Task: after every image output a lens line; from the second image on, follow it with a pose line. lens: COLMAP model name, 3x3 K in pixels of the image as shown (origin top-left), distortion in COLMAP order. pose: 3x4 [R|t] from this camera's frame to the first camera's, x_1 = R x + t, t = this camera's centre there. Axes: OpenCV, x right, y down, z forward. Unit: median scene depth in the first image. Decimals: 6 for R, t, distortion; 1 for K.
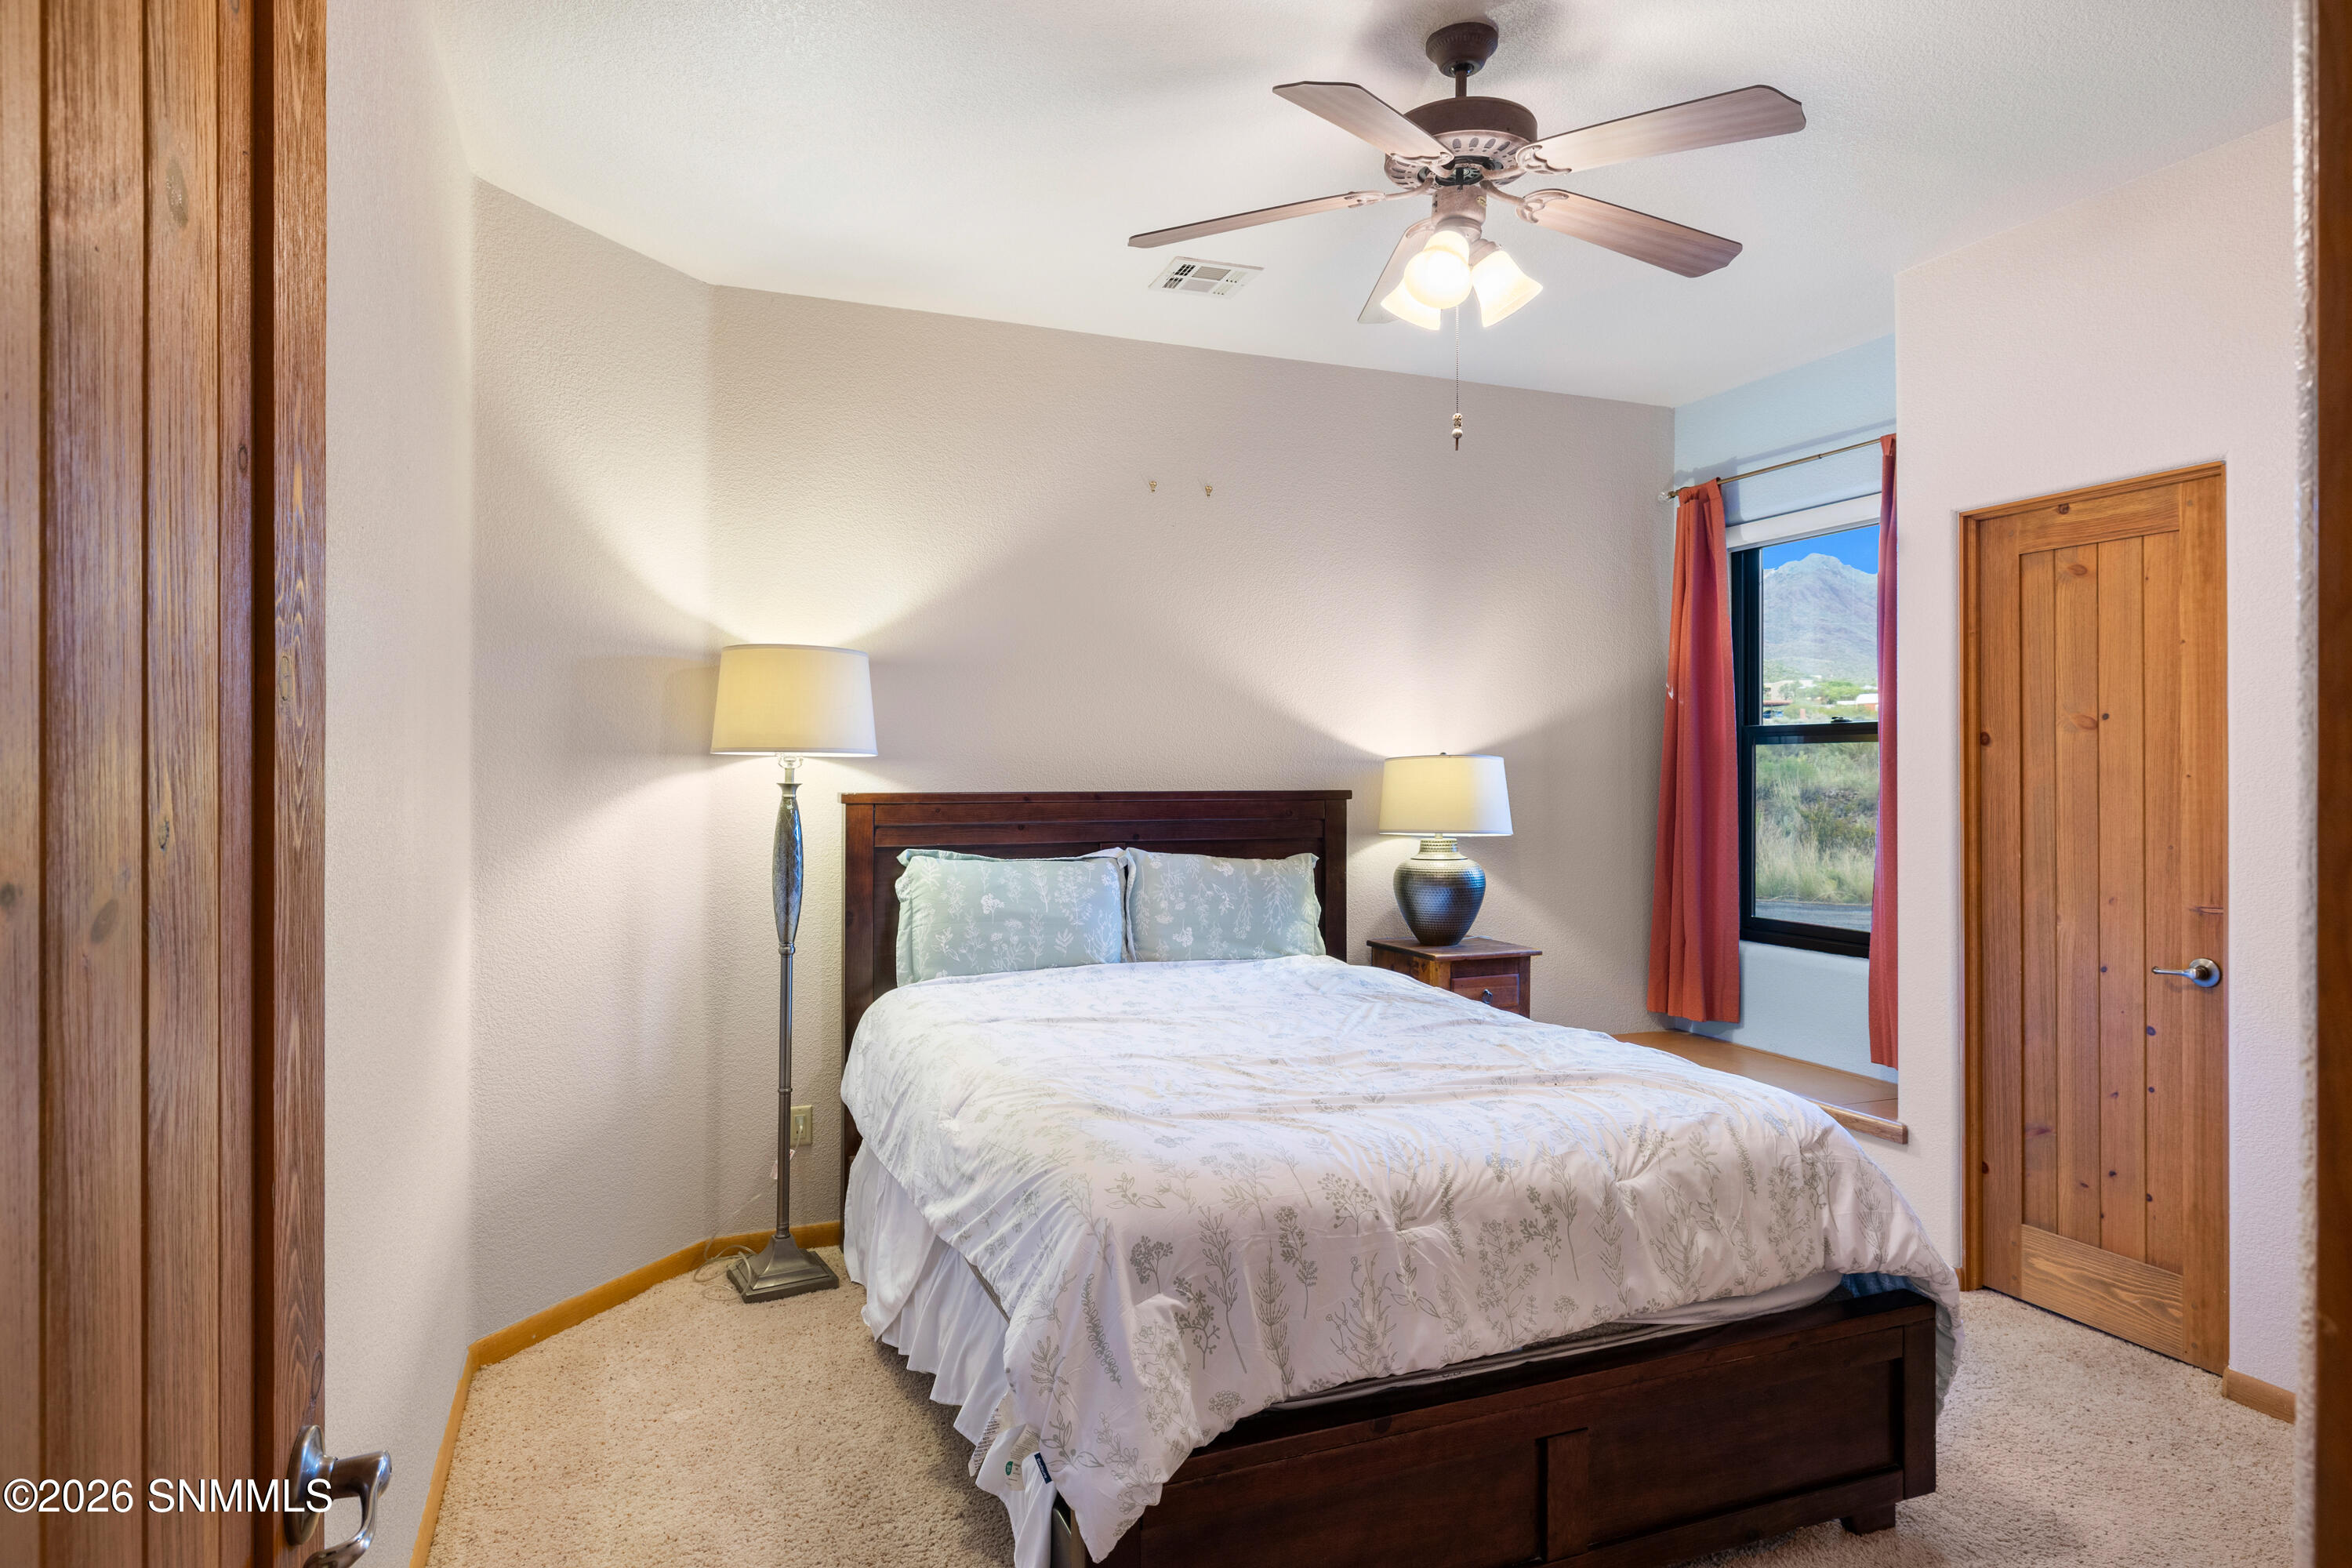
lens RADIAL K [[1325.0, 0, 1171.9], [0, 1325.0, 778.8], [0, 0, 1]] dist [-0.002799, -0.000898]
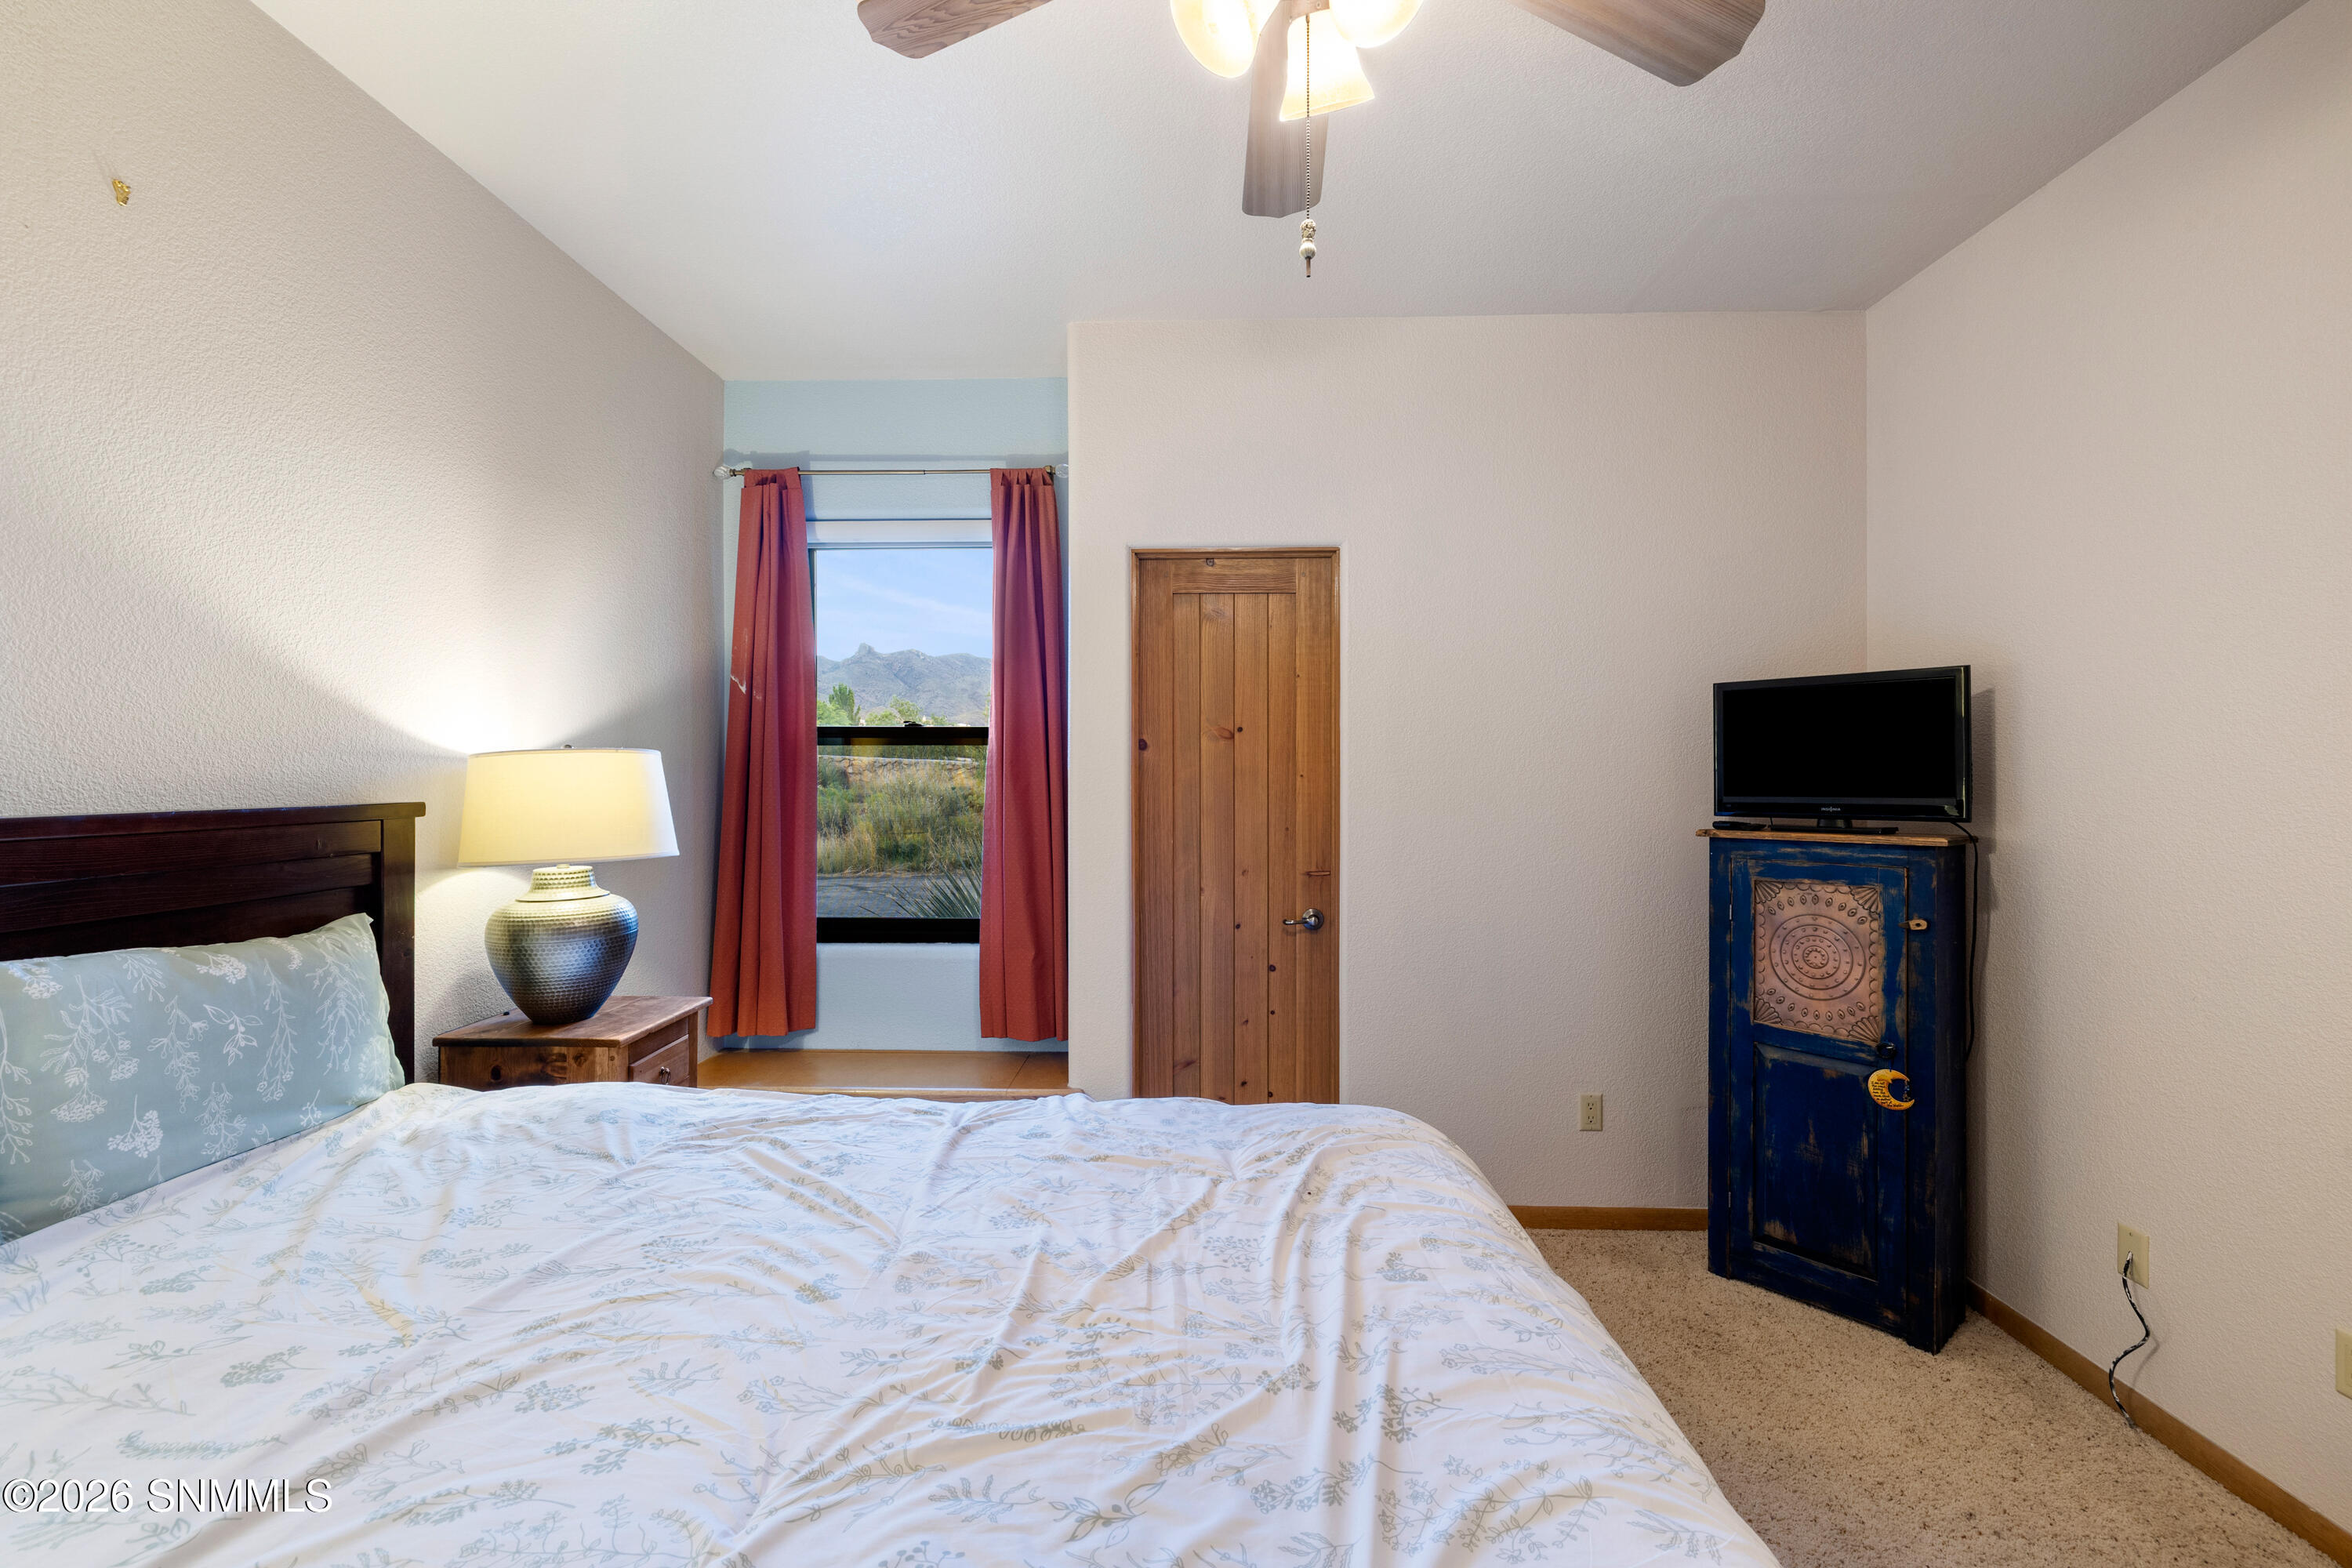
lens RADIAL K [[986.3, 0, 1180.1], [0, 986.3, 776.9], [0, 0, 1]] dist [-0.001843, -0.000384]
pose [[0.401535, -0.004730, 0.915831, -0.154655], [0.004992, 0.999983, 0.002976, -0.003245], [-0.915830, 0.003377, 0.401552, 0.530804]]
